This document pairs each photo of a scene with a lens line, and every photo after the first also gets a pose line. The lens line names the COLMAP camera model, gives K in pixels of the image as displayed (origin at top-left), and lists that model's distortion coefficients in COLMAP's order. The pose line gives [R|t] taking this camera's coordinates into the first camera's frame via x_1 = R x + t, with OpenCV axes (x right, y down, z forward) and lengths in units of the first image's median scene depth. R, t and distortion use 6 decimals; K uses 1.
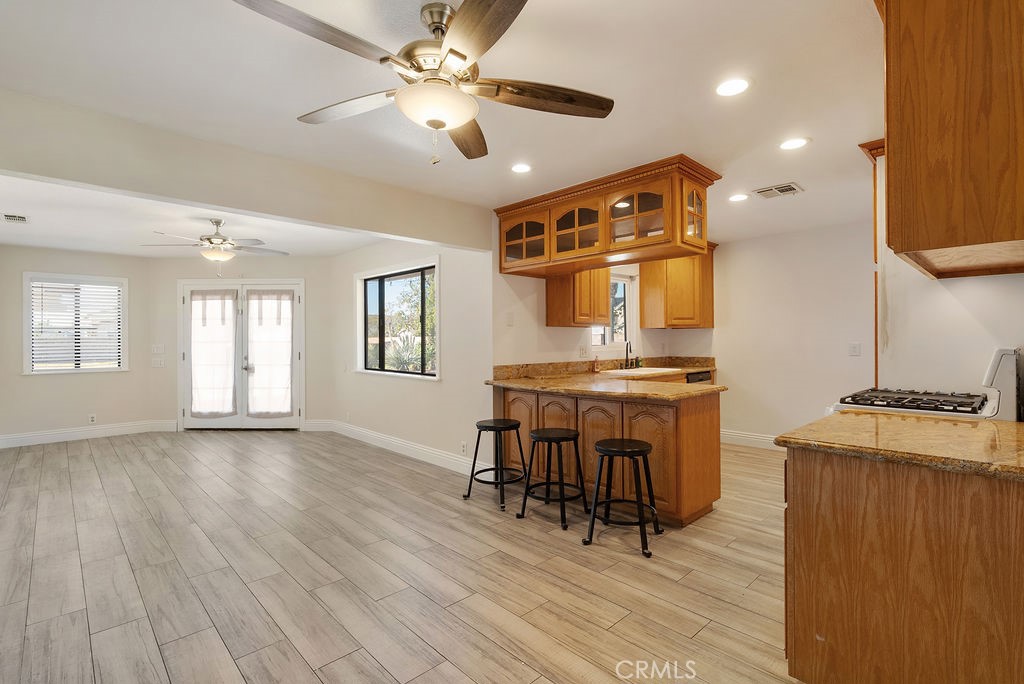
lens RADIAL K [[475.4, 0, 514.8], [0, 475.4, 342.1], [0, 0, 1]] dist [-0.022046, -0.000137]
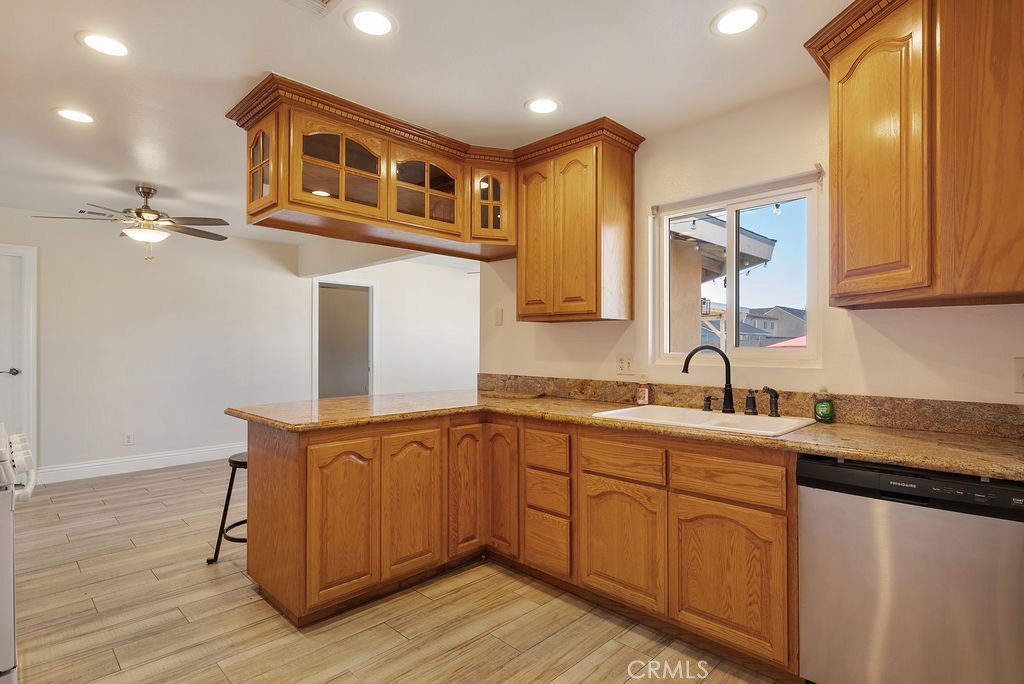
lens RADIAL K [[525.7, 0, 514.9], [0, 525.7, 342.9], [0, 0, 1]] dist [0.003200, 0.000946]
pose [[0.028440, 0.003063, -0.999591, 0.899178], [-0.002801, 0.999992, 0.002985, -0.007630], [0.999592, 0.002715, 0.028448, 1.029660]]
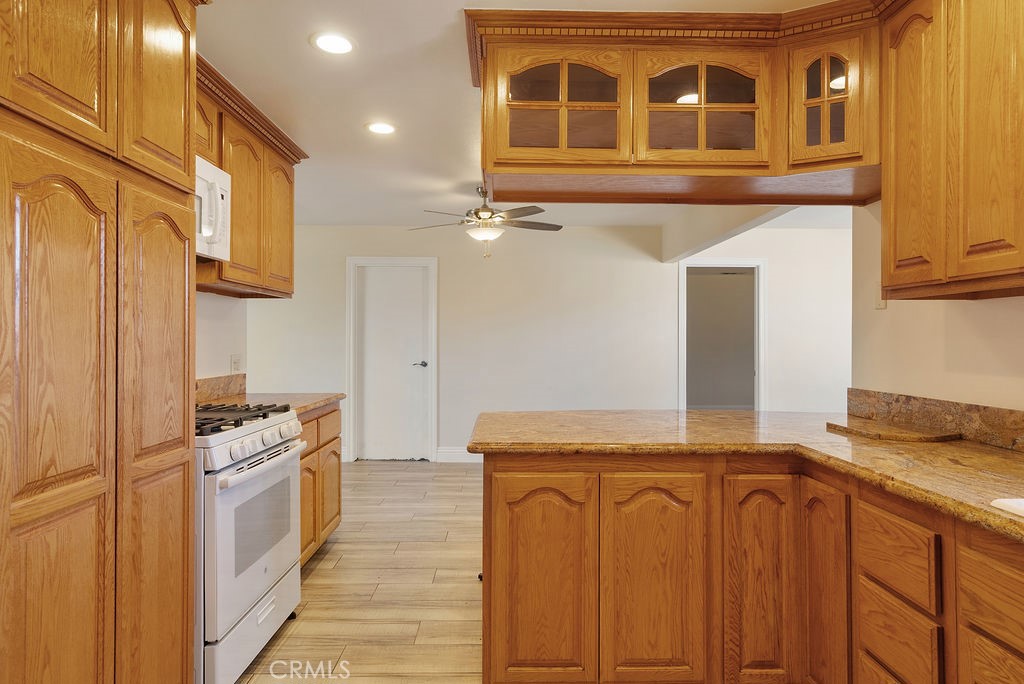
lens RADIAL K [[584.1, 0, 510.4], [0, 584.1, 337.0], [0, 0, 1]] dist [0.005560, 0.002022]
pose [[-0.681697, 0.000628, -0.731634, 0.684247], [0.001704, 0.999998, -0.000730, -0.006688], [0.731633, -0.001745, -0.681697, 1.158271]]
